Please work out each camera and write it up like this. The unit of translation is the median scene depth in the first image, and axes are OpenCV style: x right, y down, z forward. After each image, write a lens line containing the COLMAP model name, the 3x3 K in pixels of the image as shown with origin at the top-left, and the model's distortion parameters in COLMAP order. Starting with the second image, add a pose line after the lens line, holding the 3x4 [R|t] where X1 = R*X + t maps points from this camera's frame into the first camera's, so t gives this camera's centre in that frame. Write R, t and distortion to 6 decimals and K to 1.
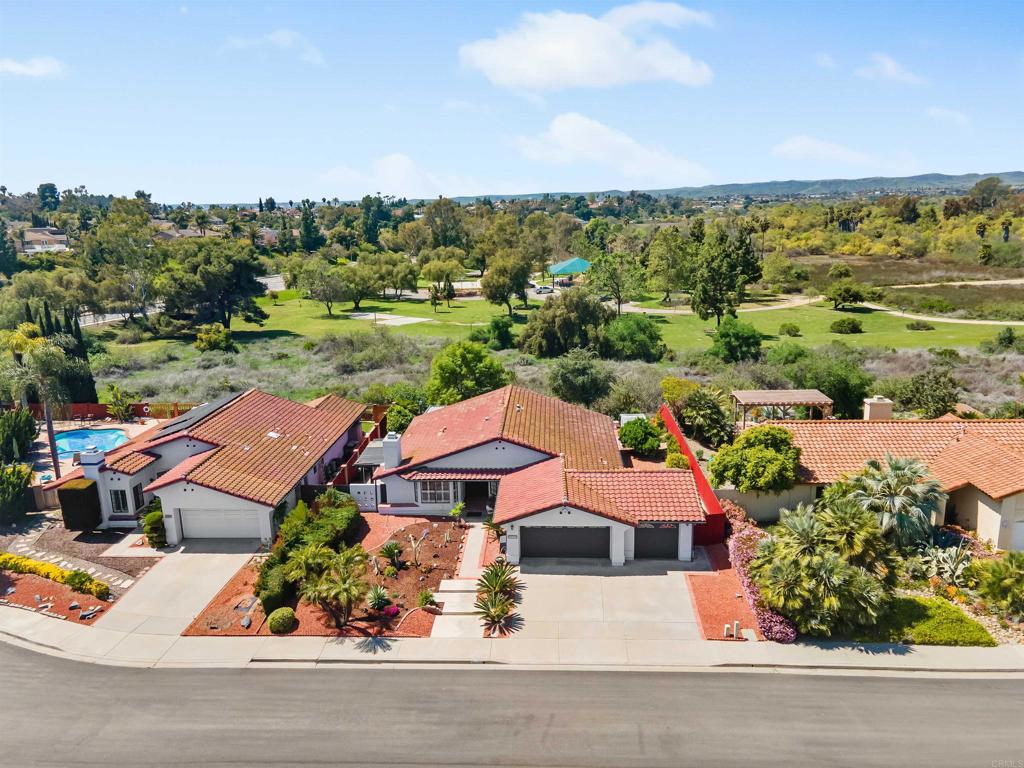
lens RADIAL K [[728.6, 0, 510.5], [0, 728.6, 384.4], [0, 0, 1]] dist [0.042024, 0.006741]
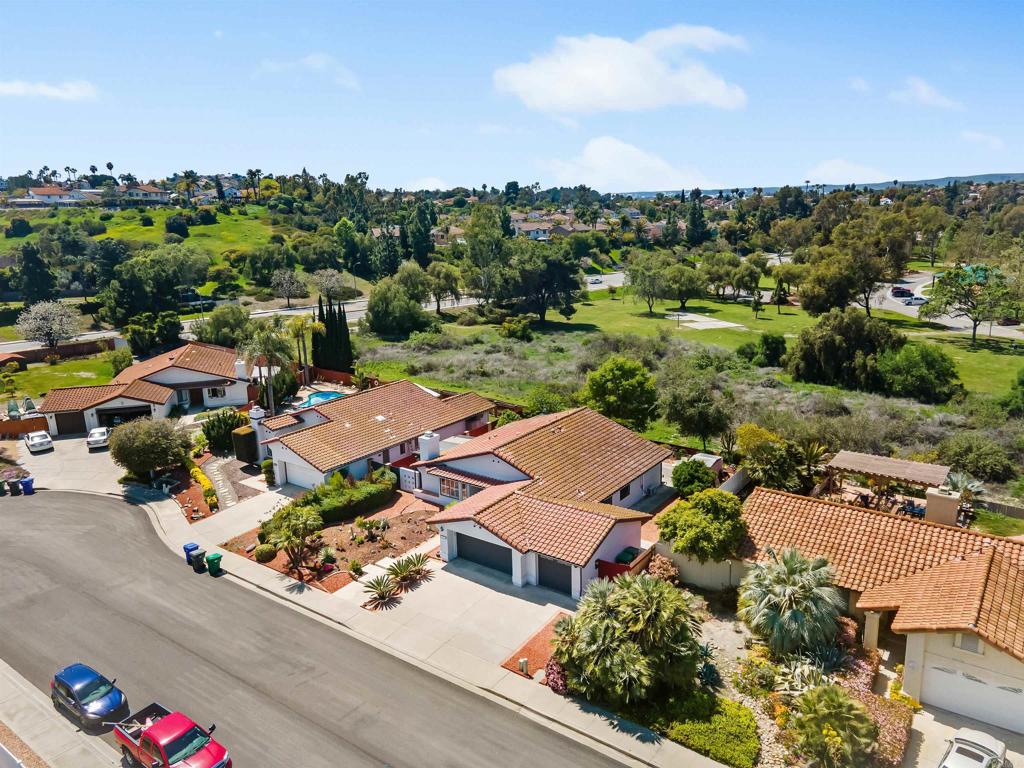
lens RADIAL K [[728.6, 0, 513.1], [0, 728.6, 384.2], [0, 0, 1]] dist [0.042024, 0.006741]
pose [[0.841966, 0.131974, -0.523141, 0.366486], [-0.123553, 0.991019, 0.051156, -0.057561], [0.525193, 0.021564, 0.850710, 0.034007]]
